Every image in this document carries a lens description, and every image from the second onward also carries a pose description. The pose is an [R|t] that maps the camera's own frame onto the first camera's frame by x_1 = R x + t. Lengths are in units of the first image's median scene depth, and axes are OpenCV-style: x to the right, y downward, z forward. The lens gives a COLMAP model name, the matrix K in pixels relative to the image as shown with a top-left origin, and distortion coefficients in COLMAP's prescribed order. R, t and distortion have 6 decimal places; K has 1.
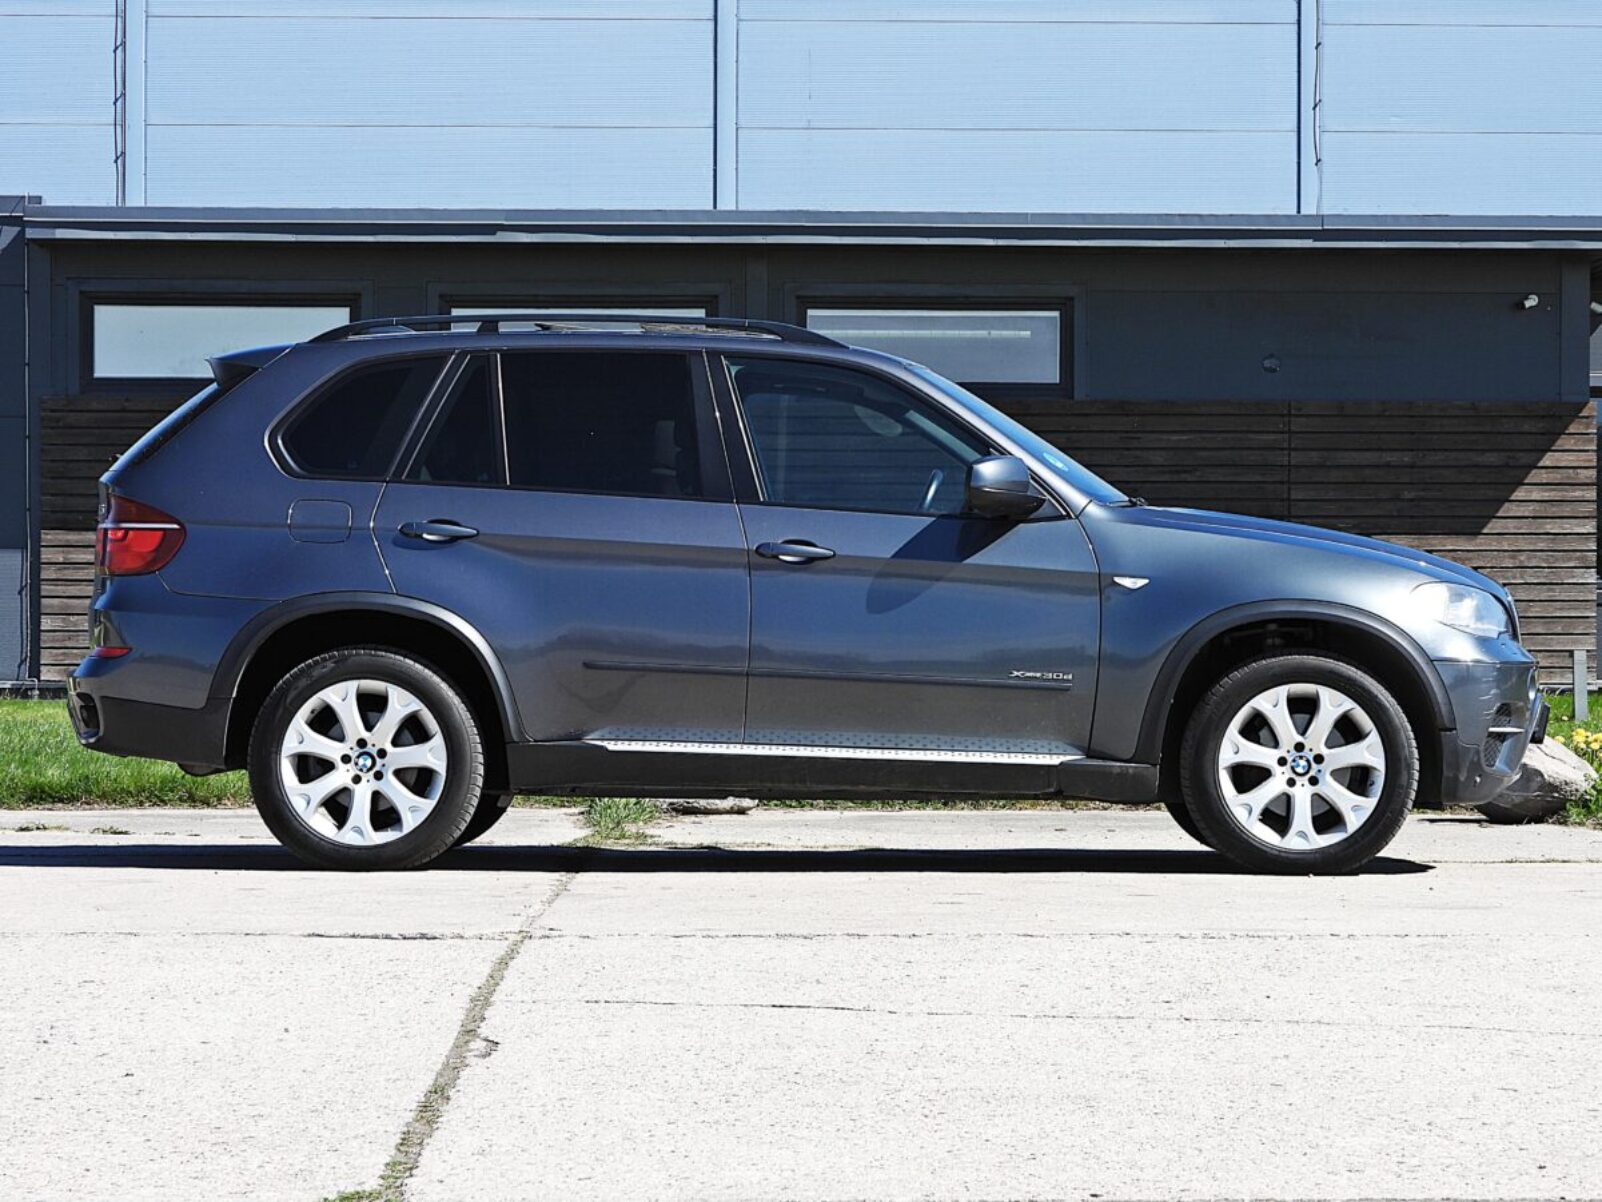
lens RADIAL K [[4939.2, 0, 801.0], [0, 4939.2, 601.0], [0, 0, 1]] dist [-0.046634, -0.037764]
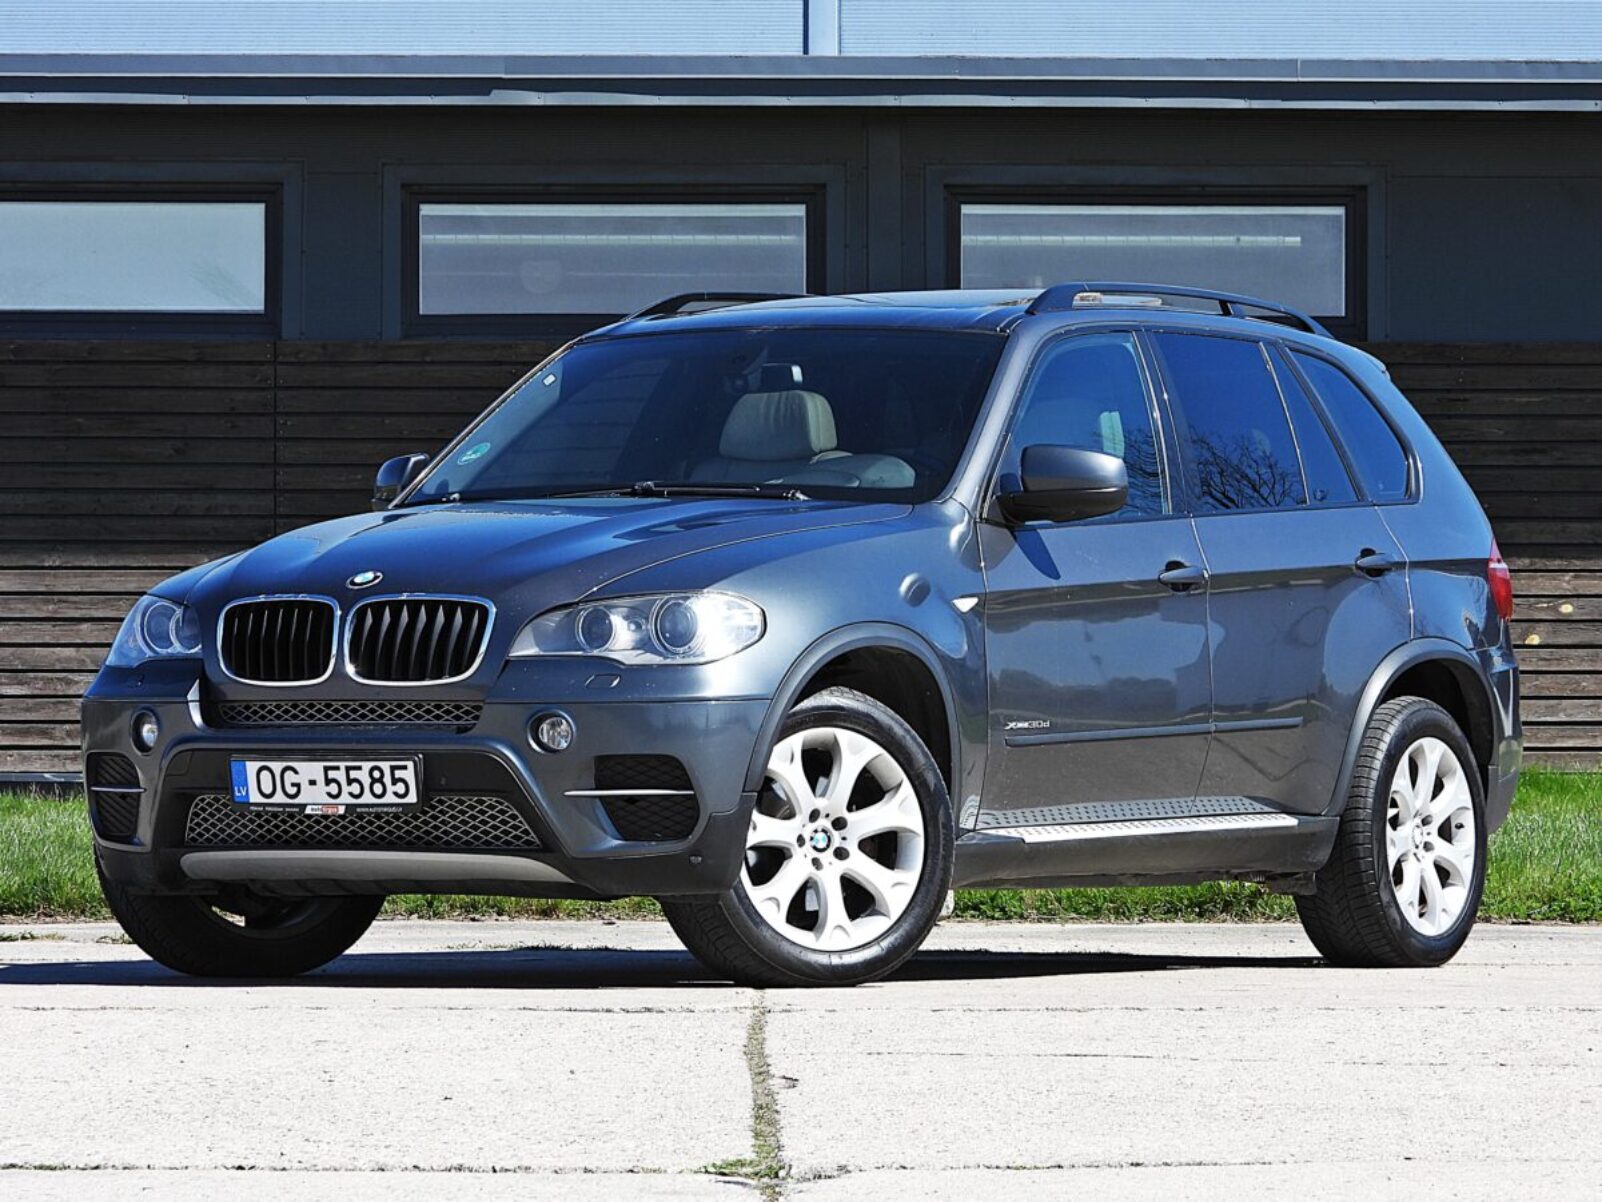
lens RADIAL K [[8684.5, 0, 801.0], [0, 8684.5, 601.0], [0, 0, 1]] dist [-0.082590, -2.689080]
pose [[0.999958, -0.001179, -0.009076, -0.009767], [0.001119, 0.999977, -0.006641, 0.001306], [0.009084, 0.006631, 0.999937, -0.157274]]
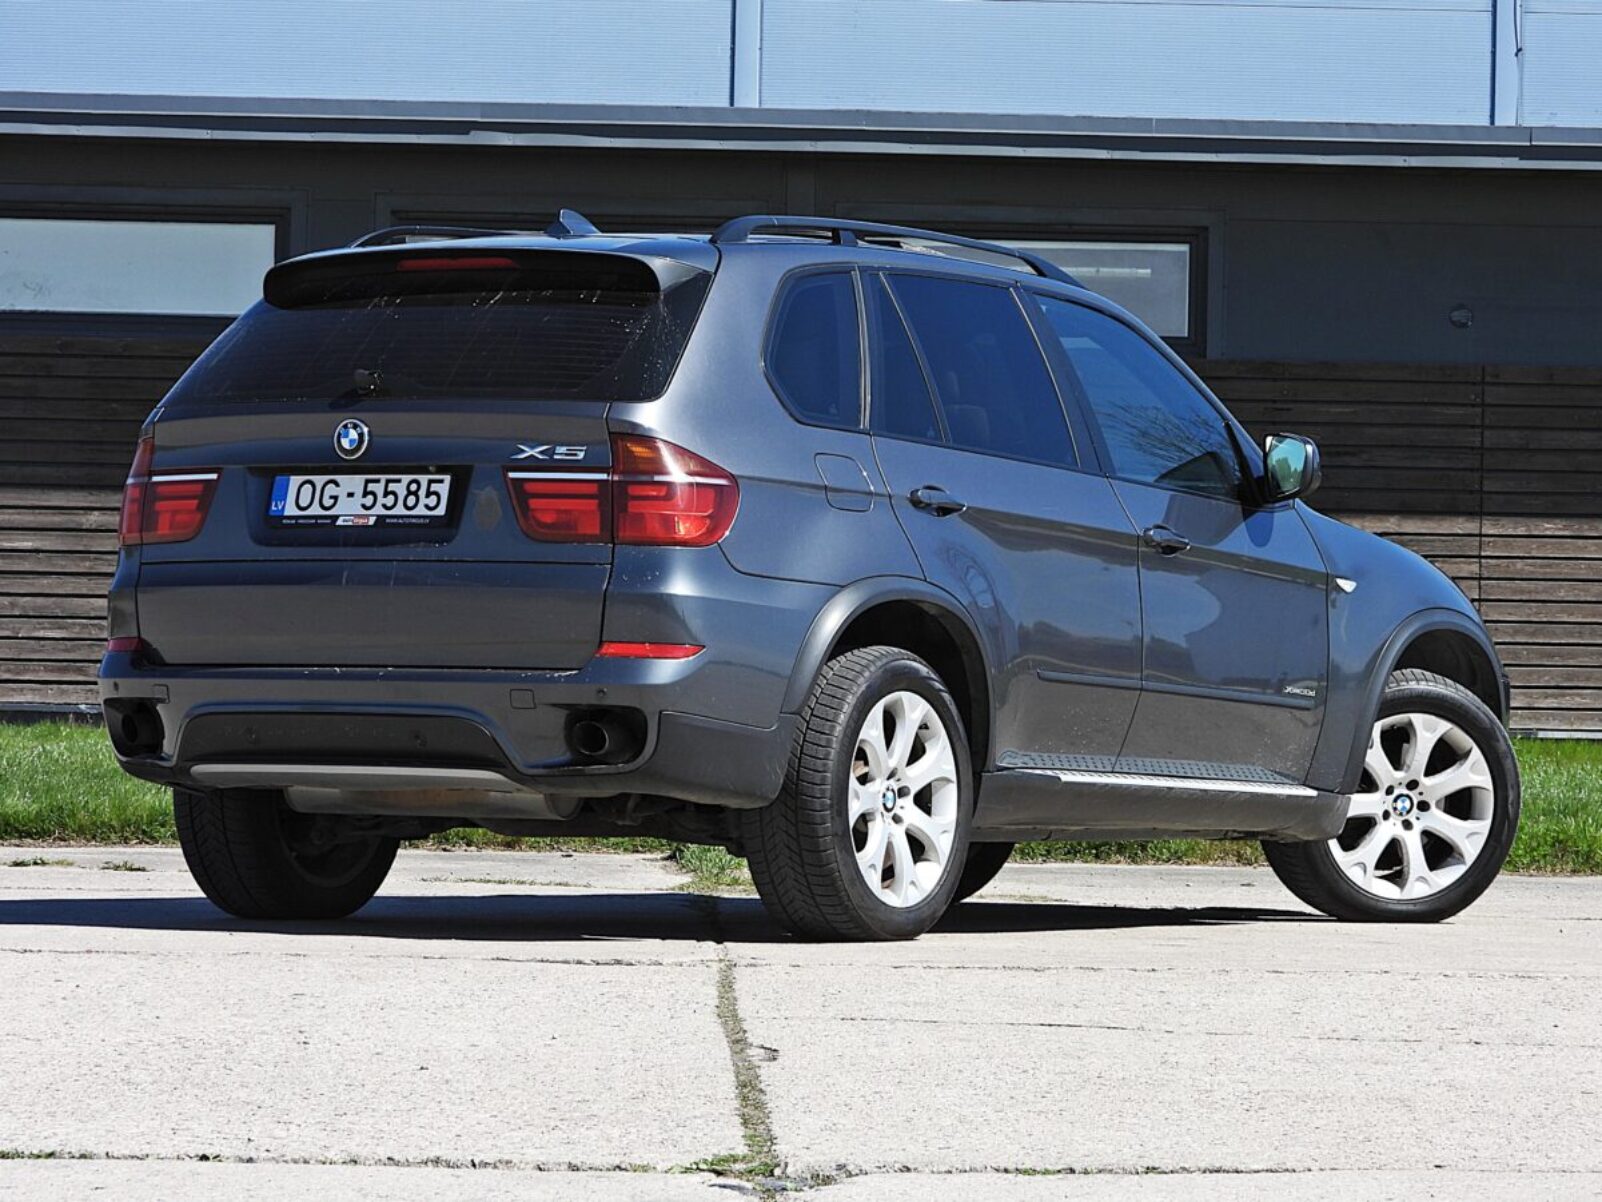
lens RADIAL K [[6830.5, 0, 801.0], [0, 6830.5, 601.0], [0, 0, 1]] dist [0.026687, -3.384366]
pose [[0.999855, 0.016038, 0.005804, -0.014300], [-0.016025, 0.999869, -0.002394, 0.000937], [-0.005842, 0.002300, 0.999980, -0.074948]]
